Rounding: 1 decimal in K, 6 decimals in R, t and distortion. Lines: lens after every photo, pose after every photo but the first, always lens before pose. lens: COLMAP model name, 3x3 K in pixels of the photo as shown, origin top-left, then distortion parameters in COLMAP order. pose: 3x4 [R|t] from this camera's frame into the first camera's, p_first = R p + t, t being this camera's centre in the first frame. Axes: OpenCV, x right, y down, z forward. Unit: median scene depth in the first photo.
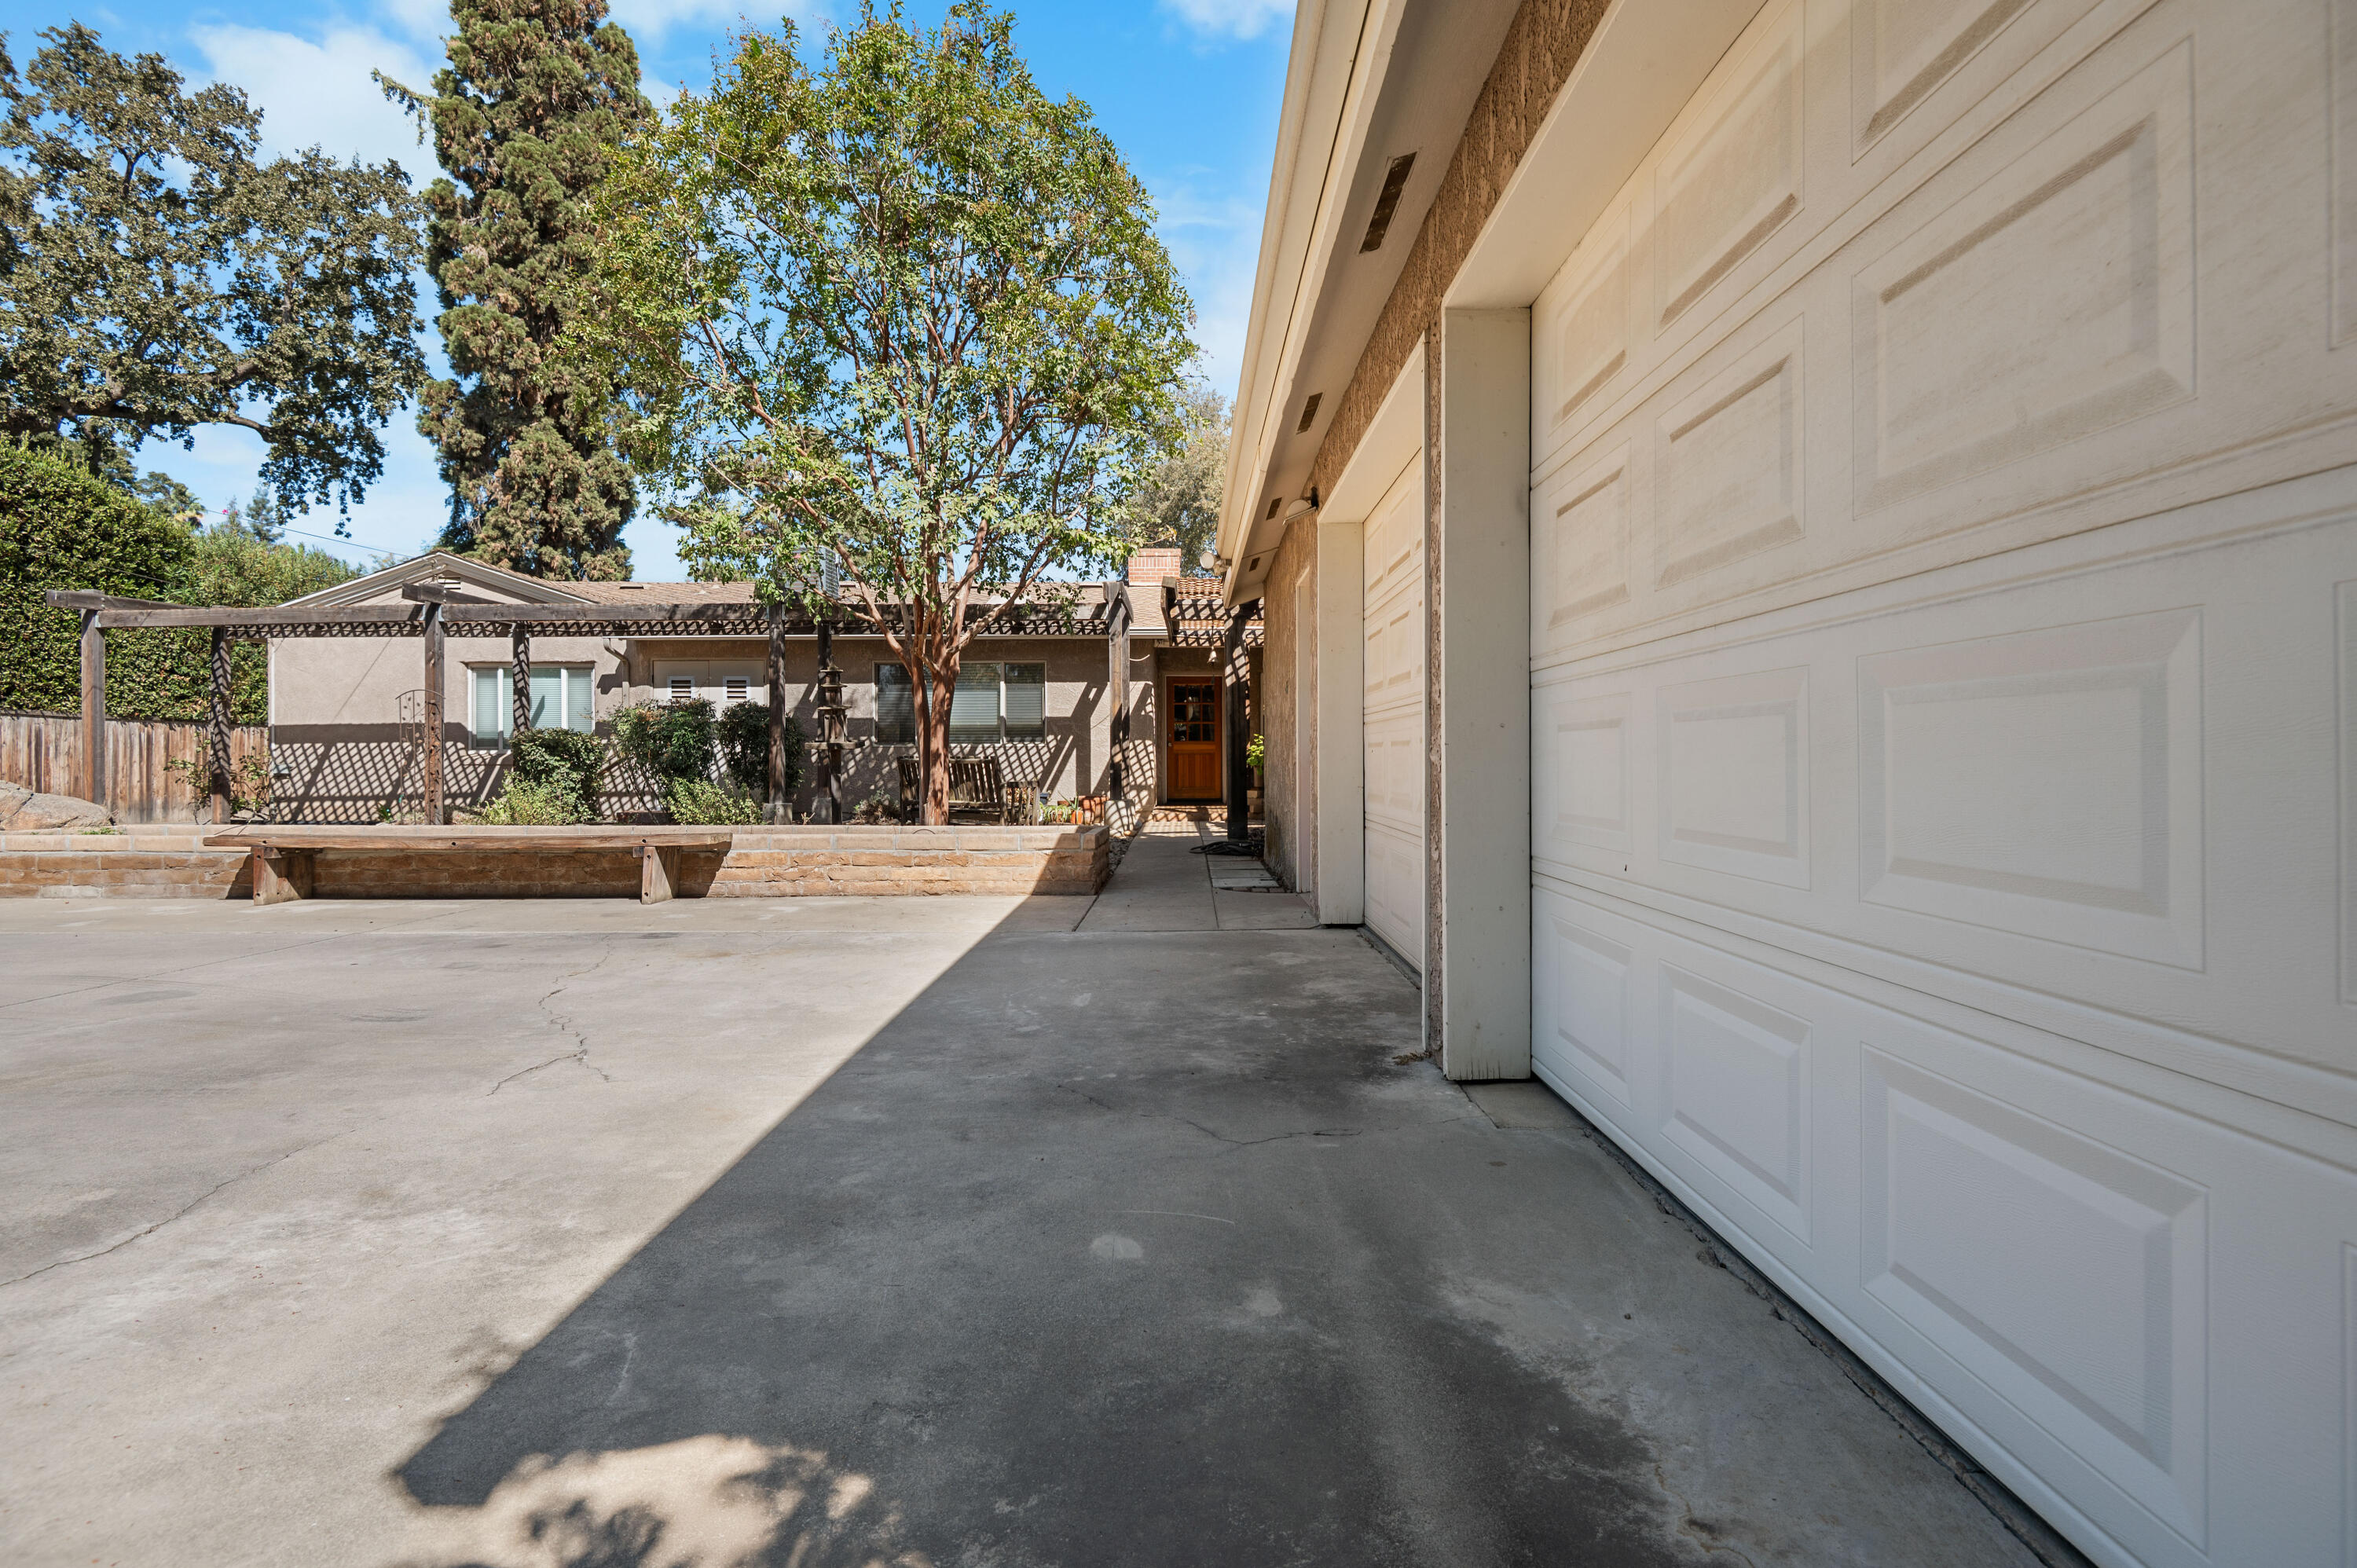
lens RADIAL K [[1086.4, 0, 1184.8], [0, 1086.4, 775.7], [0, 0, 1]] dist [0.004674, -0.005393]
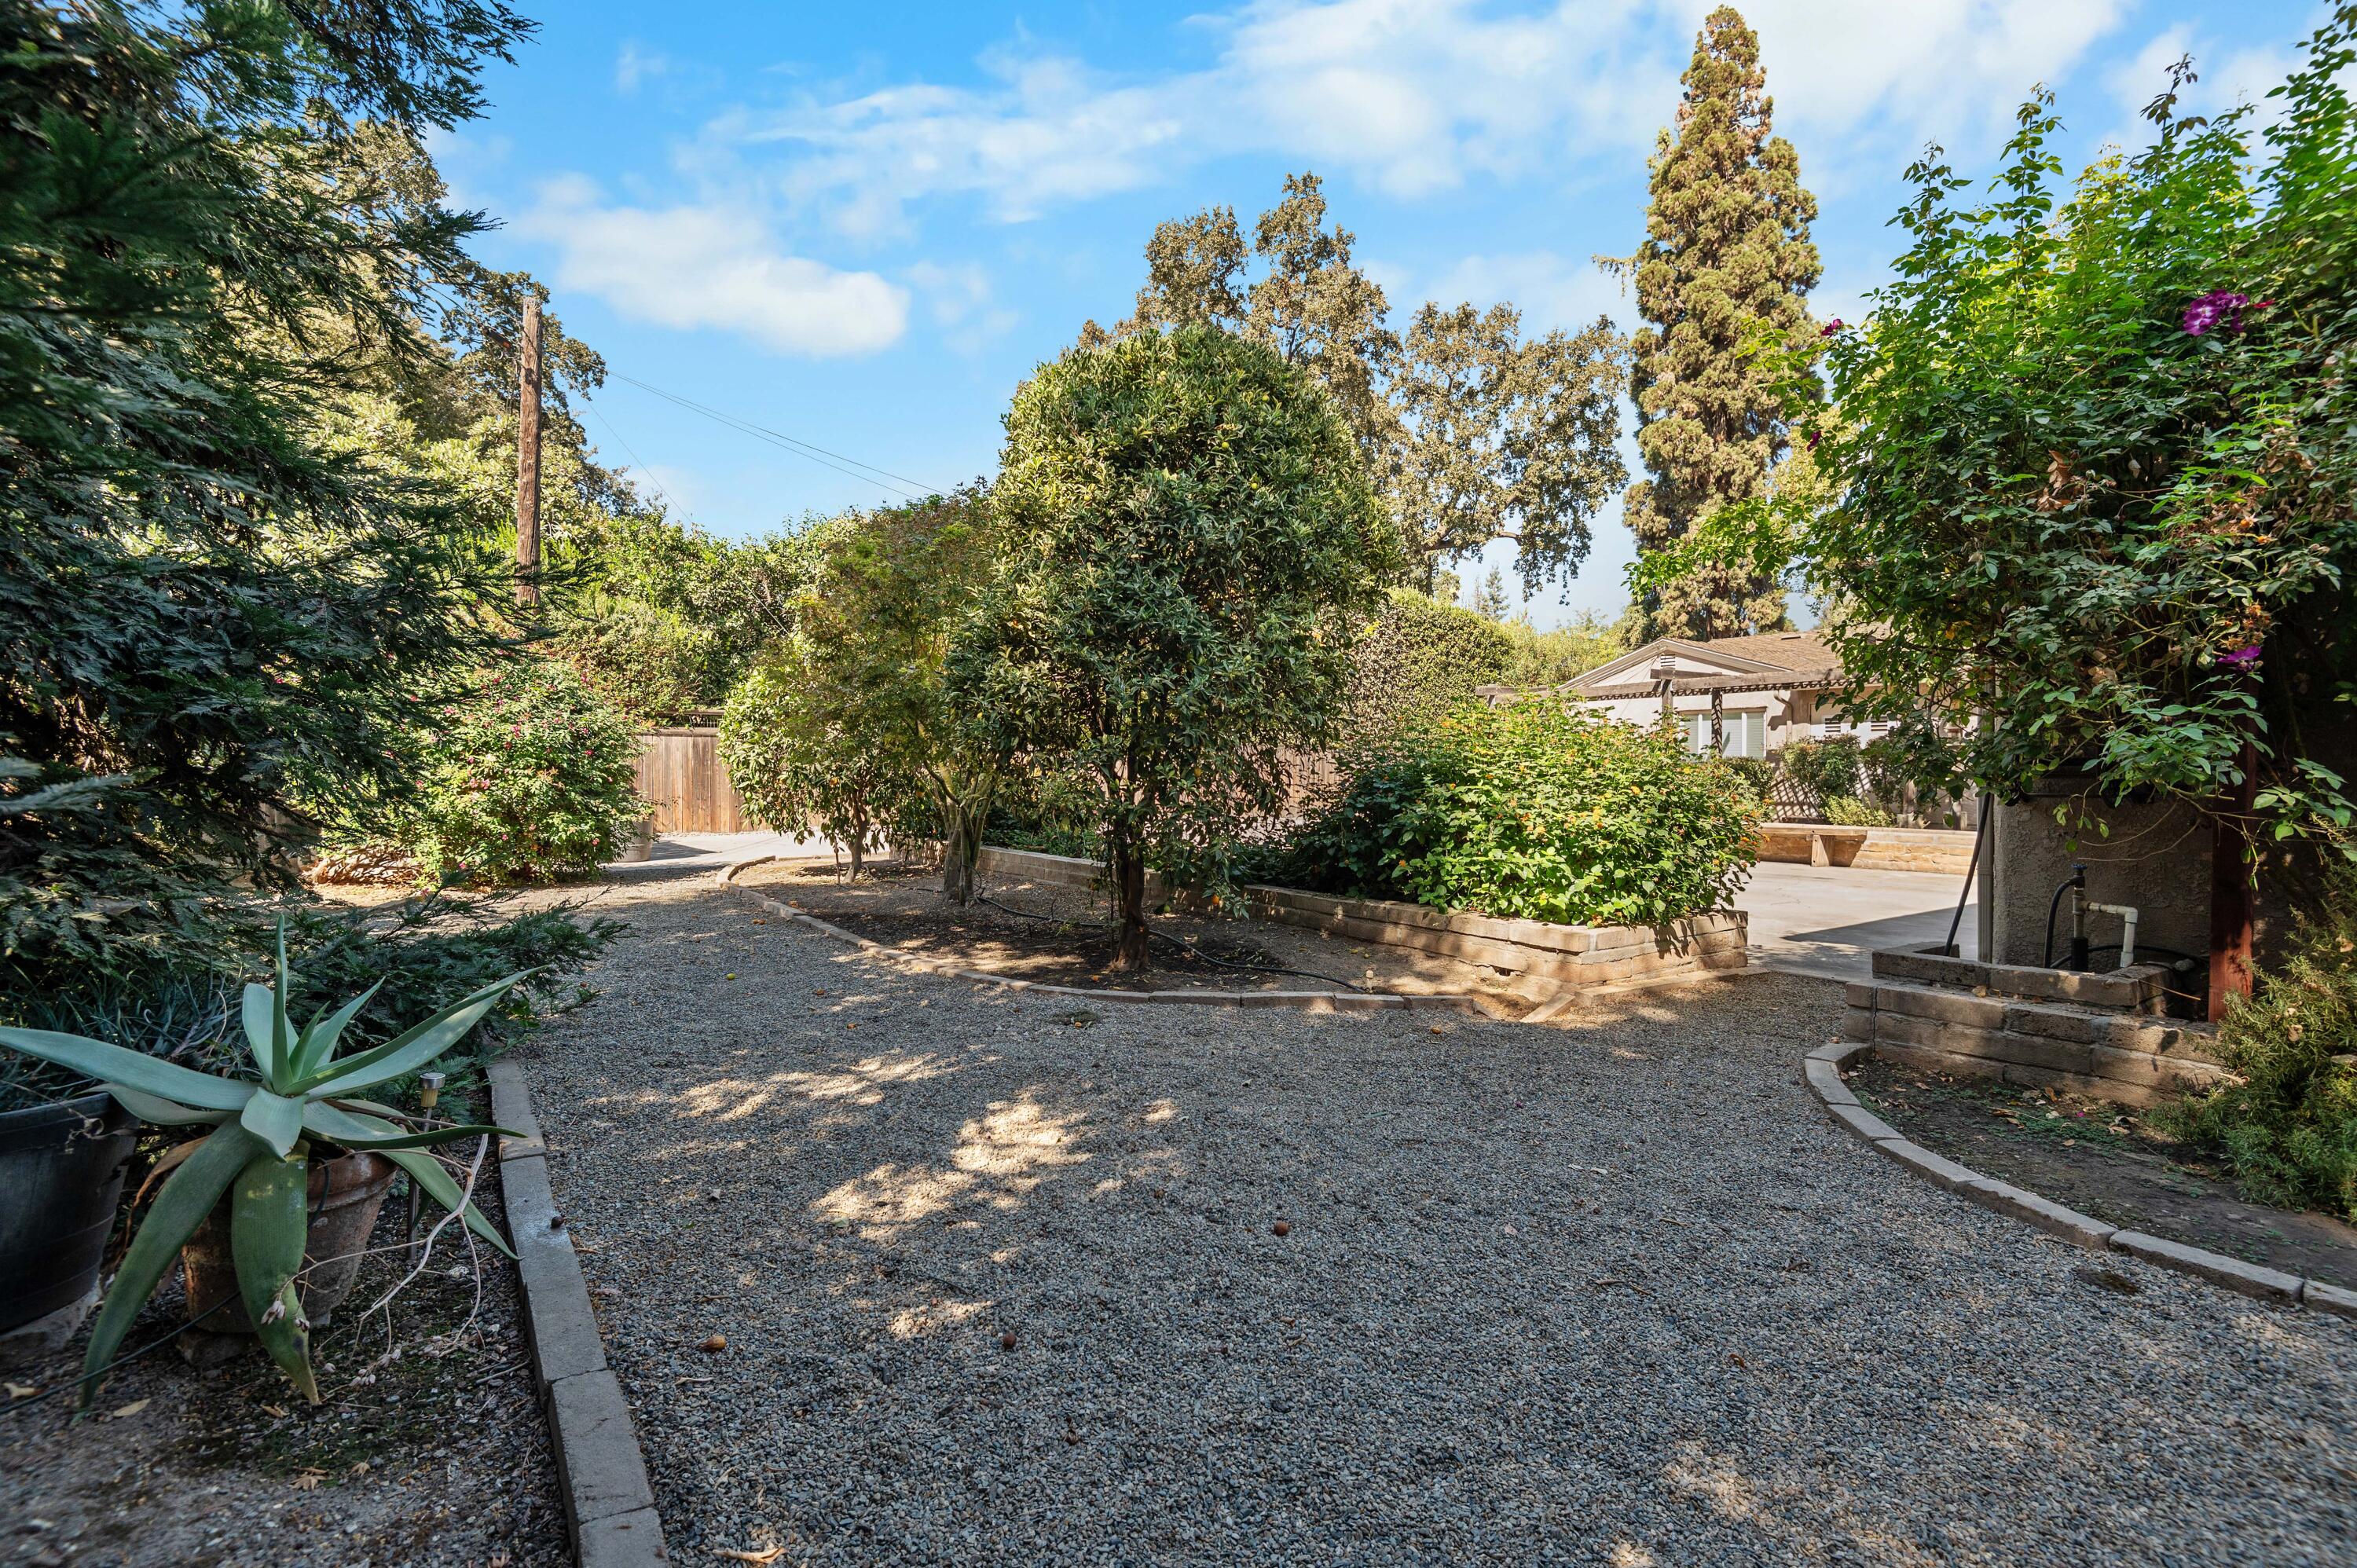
lens RADIAL K [[1086.4, 0, 1181.0], [0, 1086.4, 779.5], [0, 0, 1]] dist [0.004674, -0.005393]
pose [[0.565921, 0.009789, -0.824401, 0.084577], [-0.012932, 0.999912, 0.002996, -0.003813], [0.824358, 0.008966, 0.565998, -0.189844]]
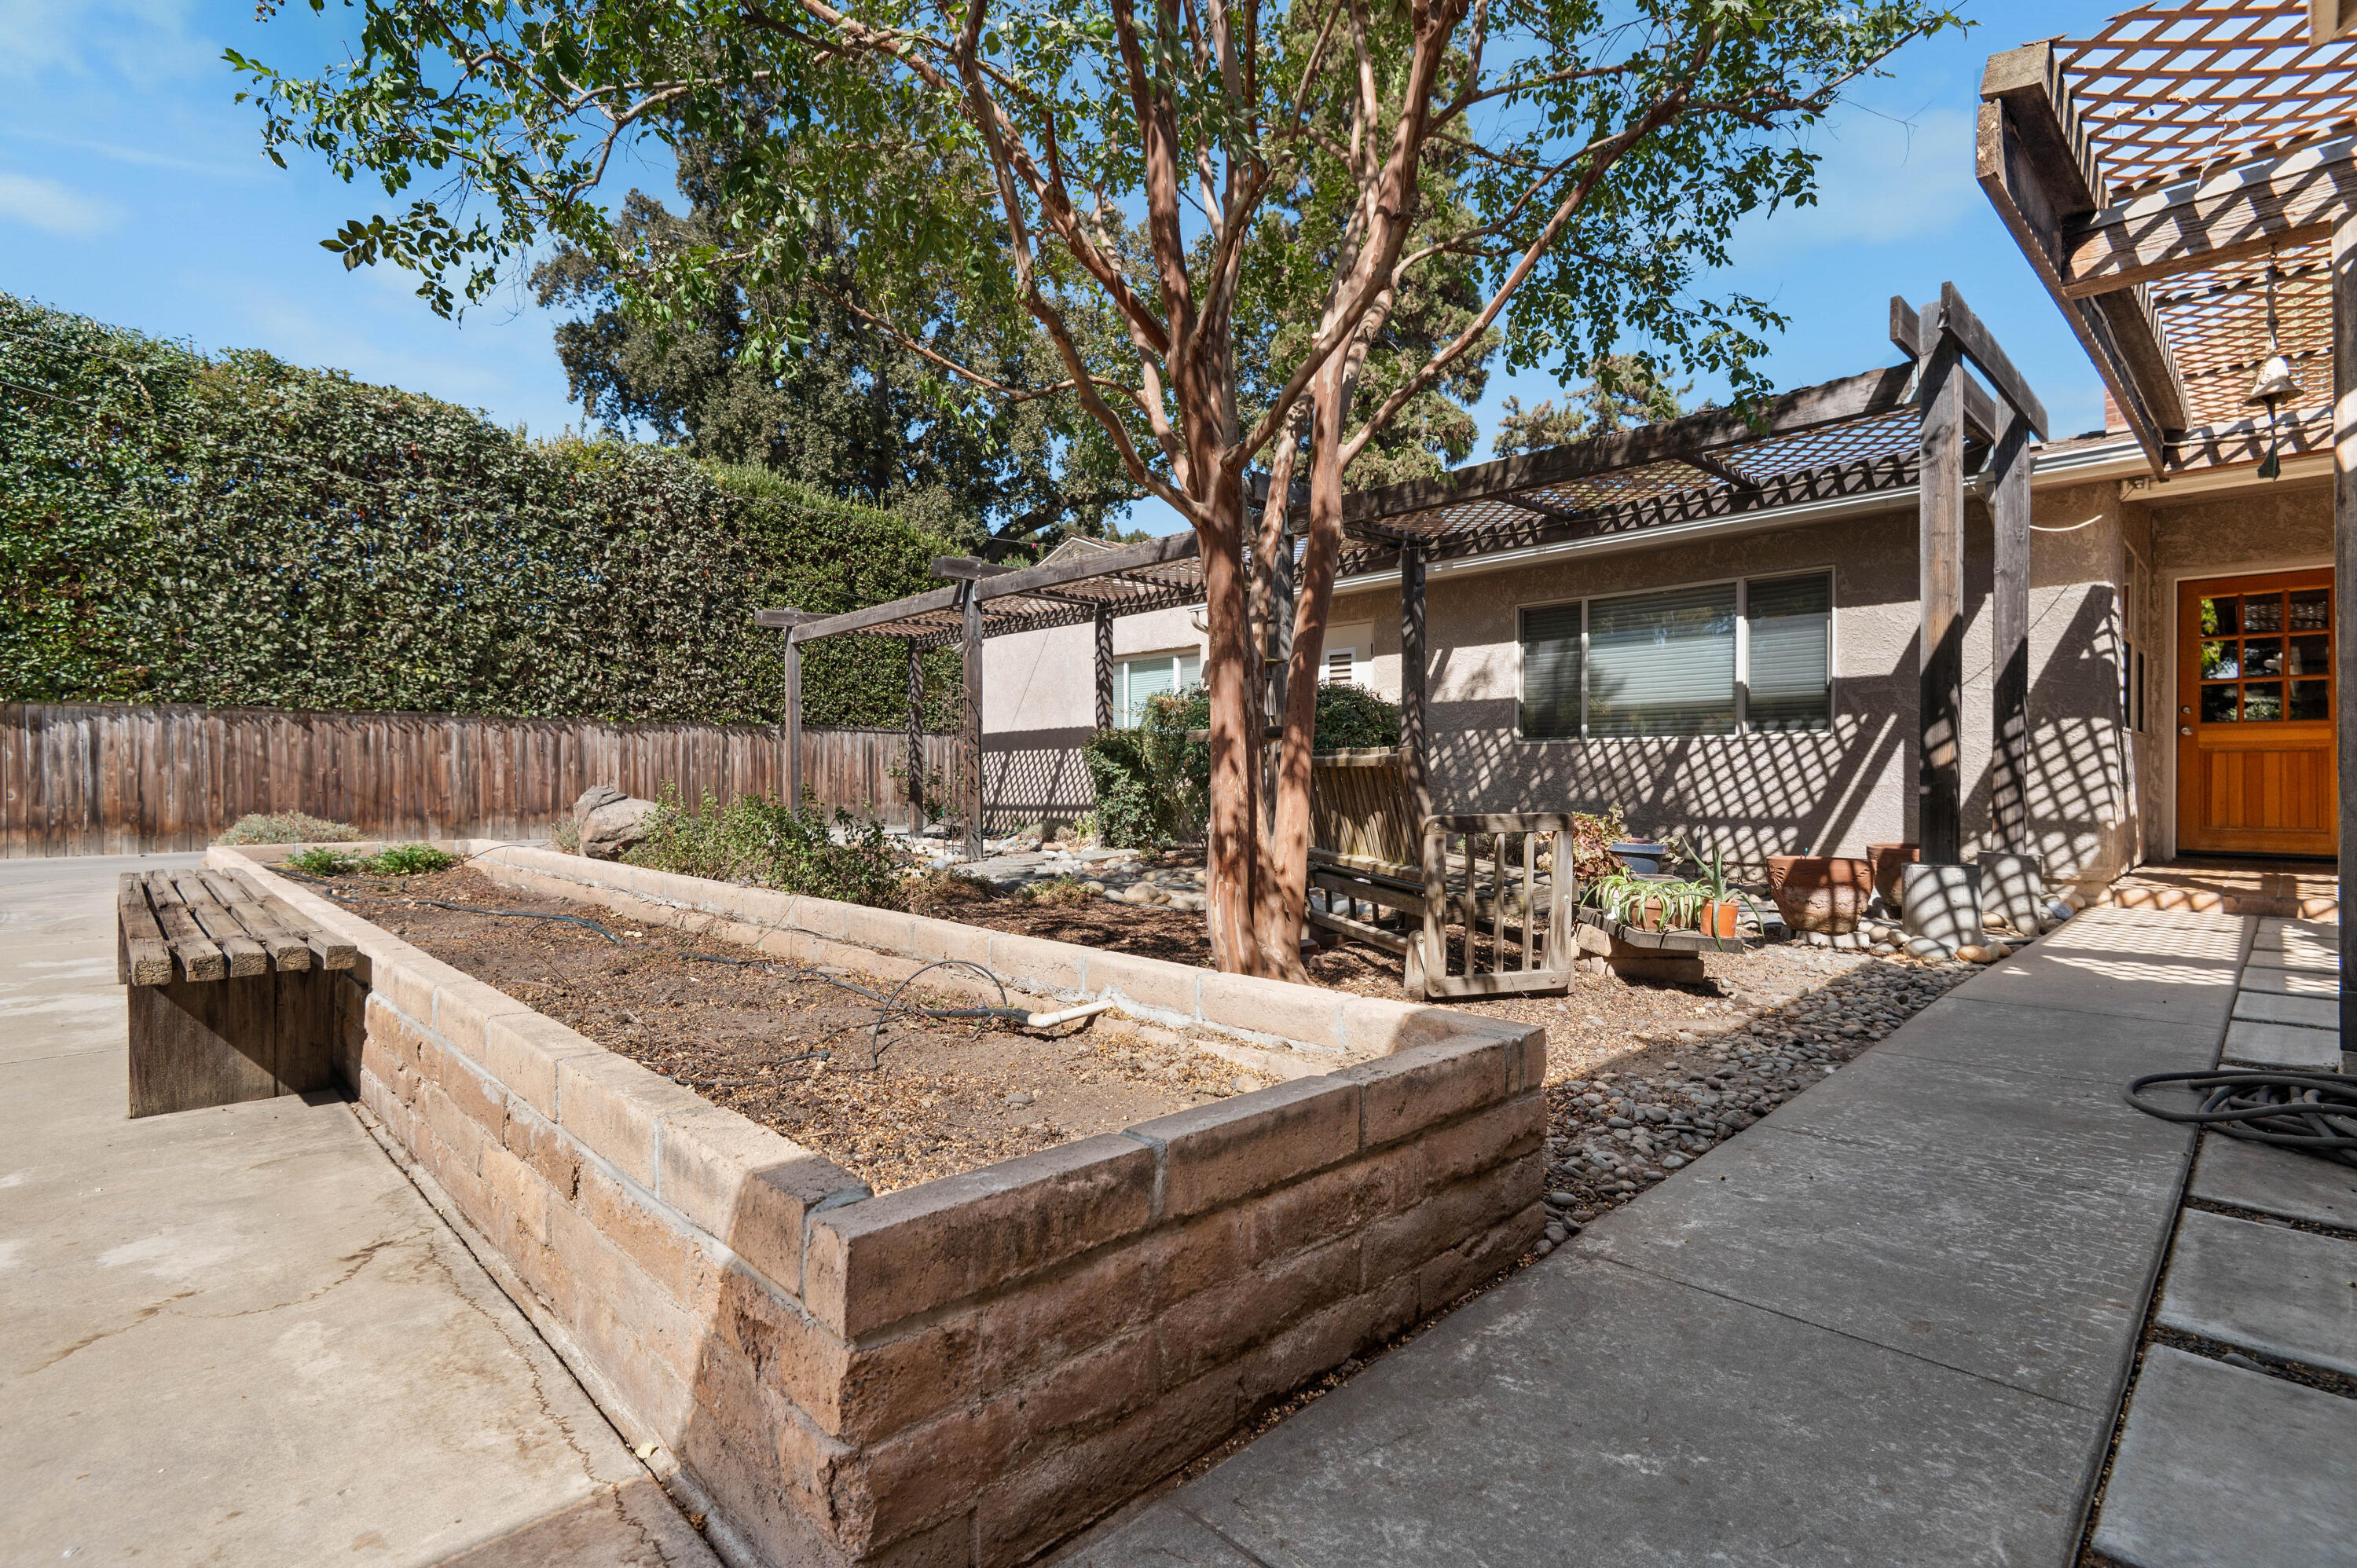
lens RADIAL K [[1086.4, 0, 1178.0], [0, 1086.4, 783.5], [0, 0, 1]] dist [0.004674, -0.005393]
pose [[0.694968, 0.007745, -0.718999, 0.010980], [-0.010541, 0.999944, 0.000583, -0.001459], [0.718964, 0.007174, 0.695011, 0.212986]]
